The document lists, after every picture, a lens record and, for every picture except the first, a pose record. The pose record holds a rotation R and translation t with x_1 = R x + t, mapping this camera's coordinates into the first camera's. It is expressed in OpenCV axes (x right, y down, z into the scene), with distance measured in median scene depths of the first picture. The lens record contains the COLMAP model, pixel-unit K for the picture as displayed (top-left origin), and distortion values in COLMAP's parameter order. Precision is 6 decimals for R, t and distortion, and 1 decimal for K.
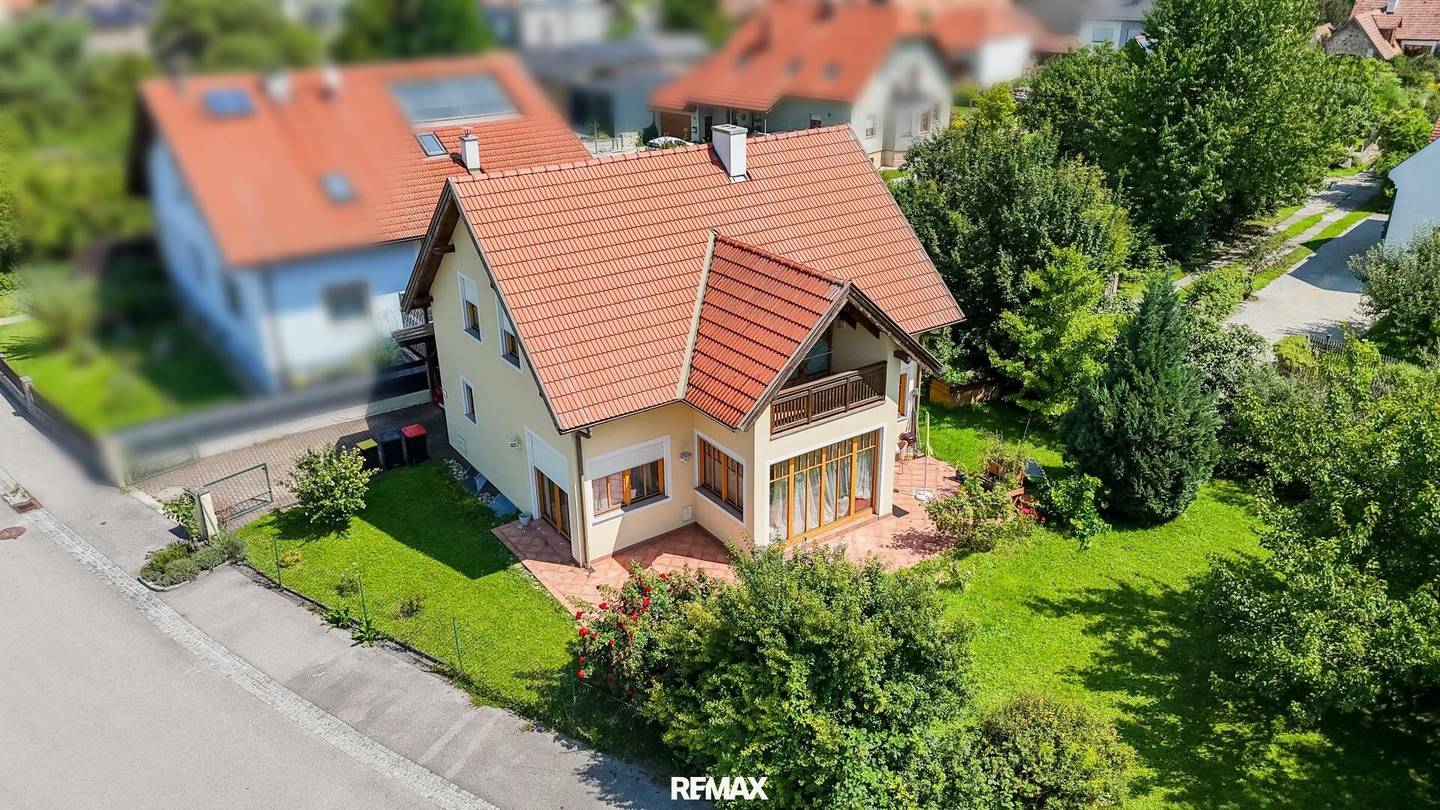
lens RADIAL K [[1054.7, 0, 720.0], [0, 1054.7, 405.0], [0, 0, 1]] dist [0.076578, -0.075882]
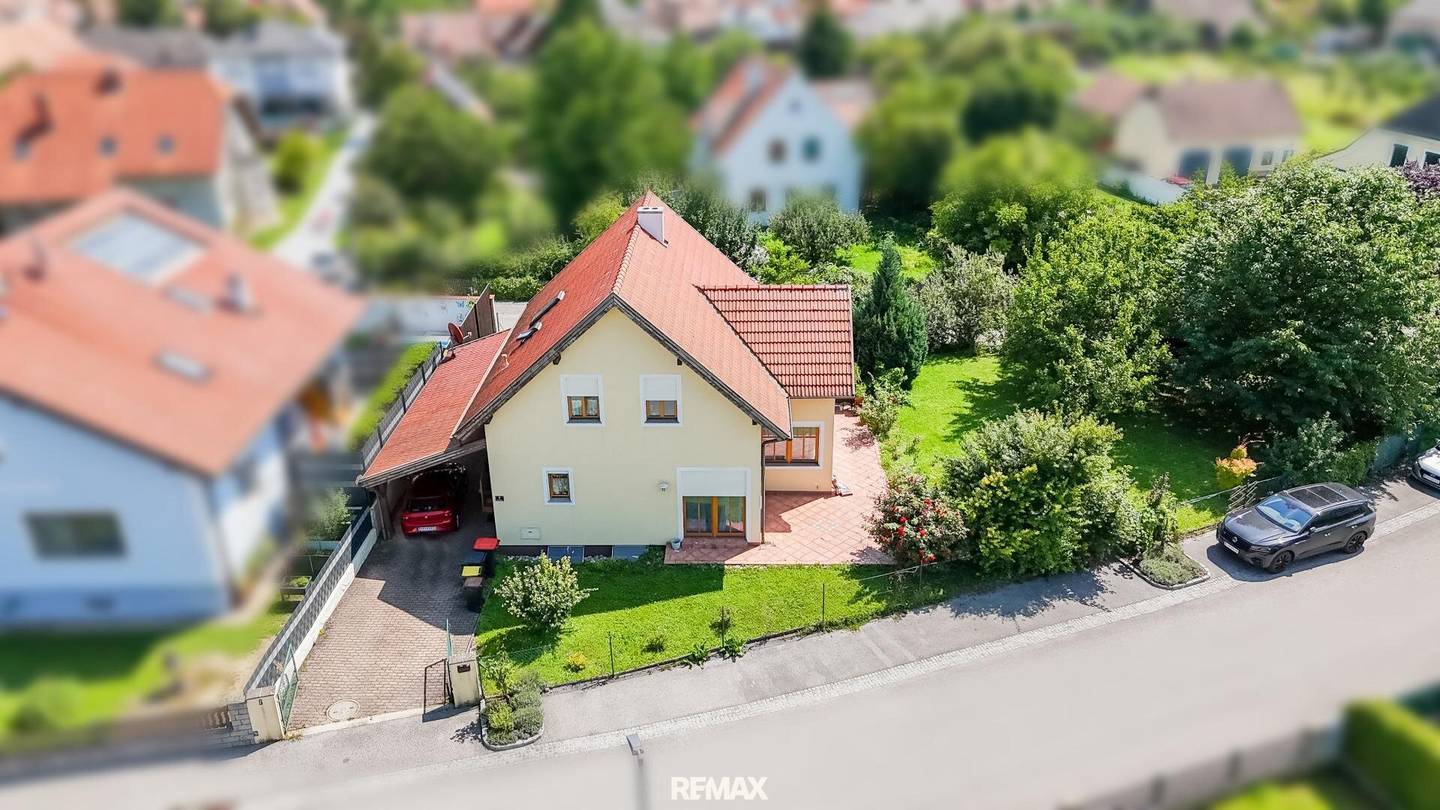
lens RADIAL K [[1054.7, 0, 720.0], [0, 1054.7, 405.0], [0, 0, 1]] dist [0.076578, -0.075882]
pose [[0.590005, -0.330403, 0.736701, -1.055106], [0.336846, 0.929965, 0.147310, -0.216940], [-0.733778, 0.161241, 0.659979, 0.135154]]
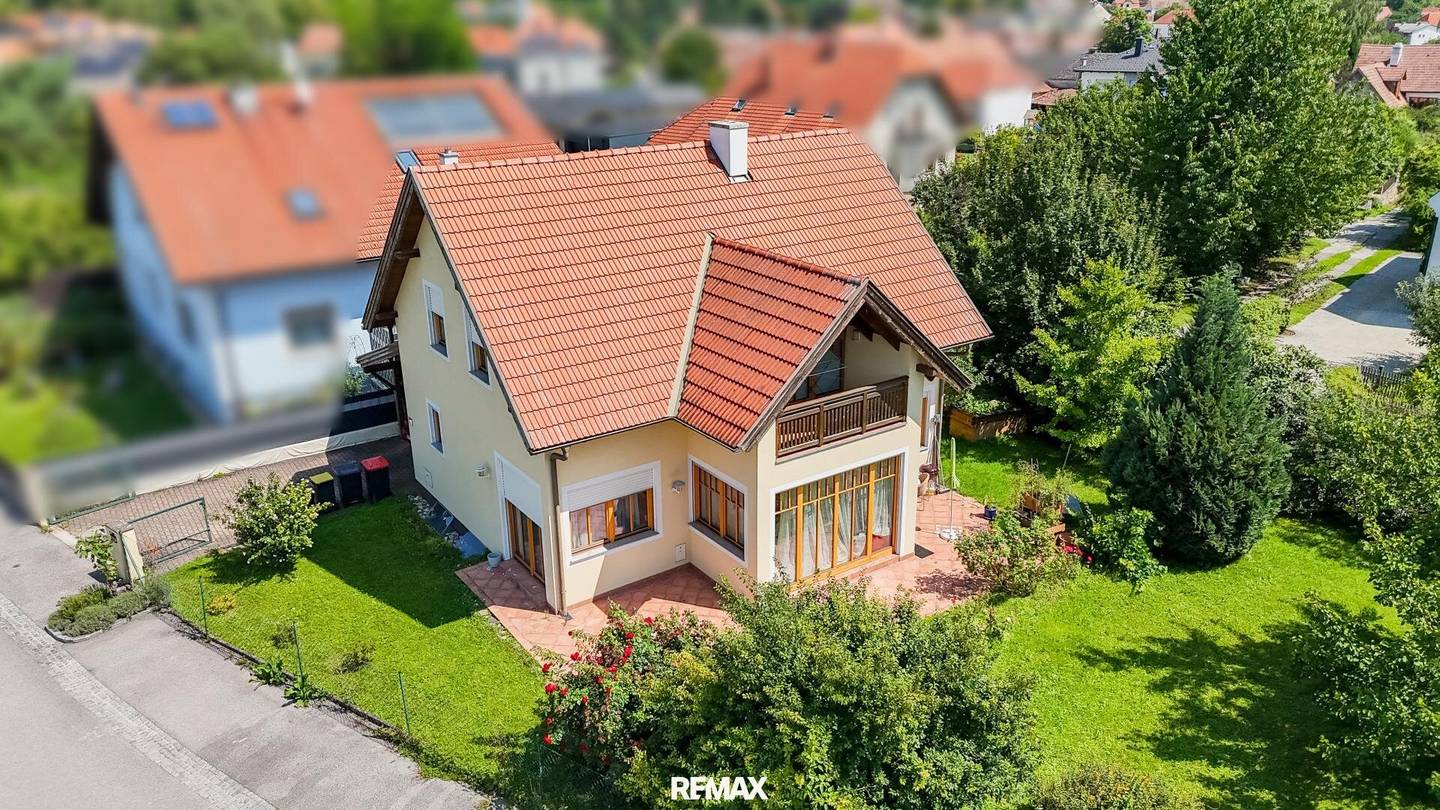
lens RADIAL K [[1057.7, 0, 720.0], [0, 1057.7, 405.0], [0, 0, 1]] dist [0.068080, -0.064132]
pose [[1.000000, 0.000535, 0.000132, 0.001697], [-0.000527, 0.998311, -0.058099, 0.032817], [-0.000163, 0.058099, 0.998311, 0.123262]]
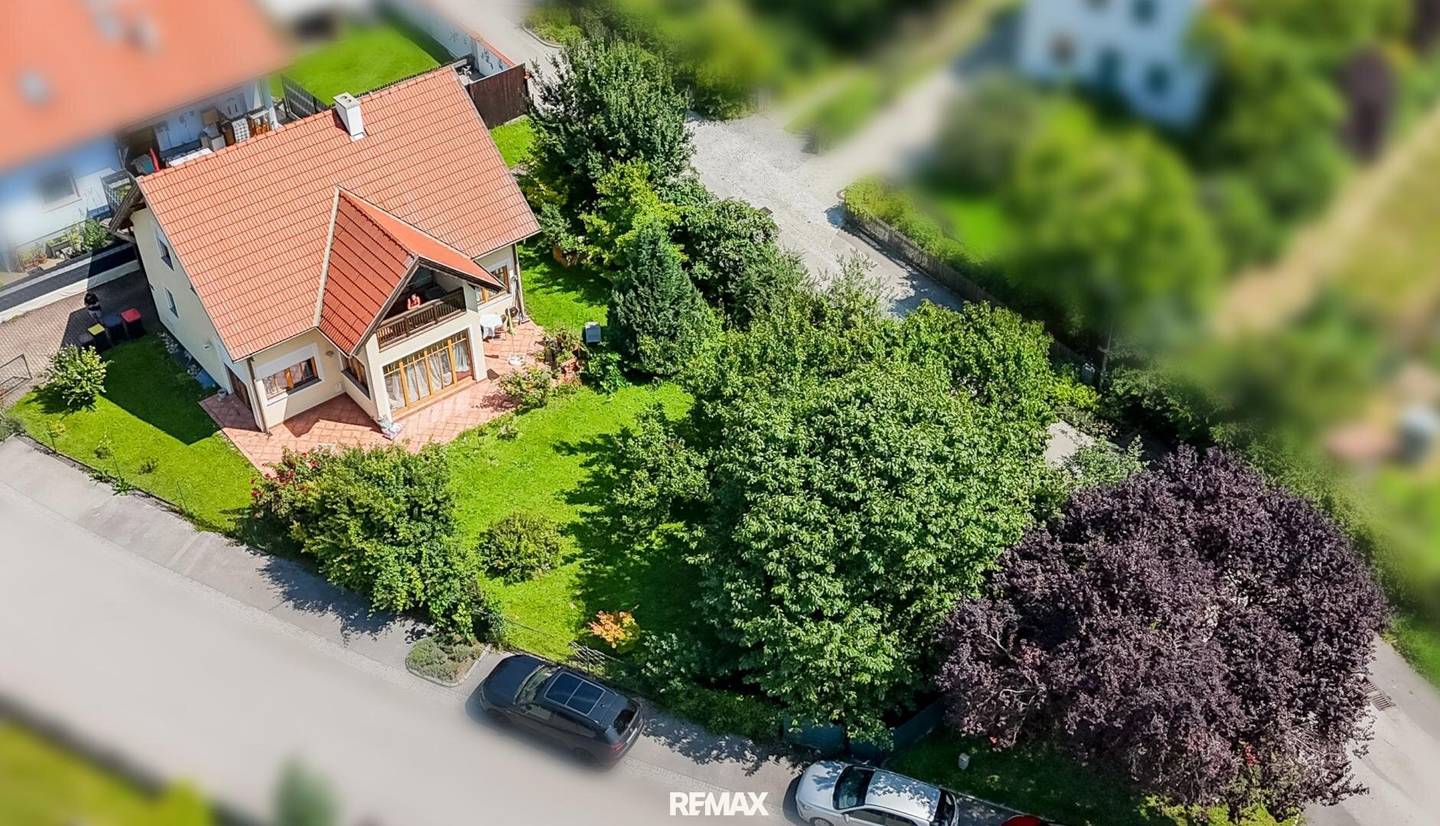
lens RADIAL K [[1607.2, 0, 722.1], [0, 1607.2, 422.3], [0, 0, 1]] dist [0.145664, -0.355294]
pose [[0.997046, -0.045321, 0.062007, 0.361280], [0.024971, 0.954764, 0.296315, -0.506021], [-0.072632, -0.293891, 0.953075, -1.180173]]
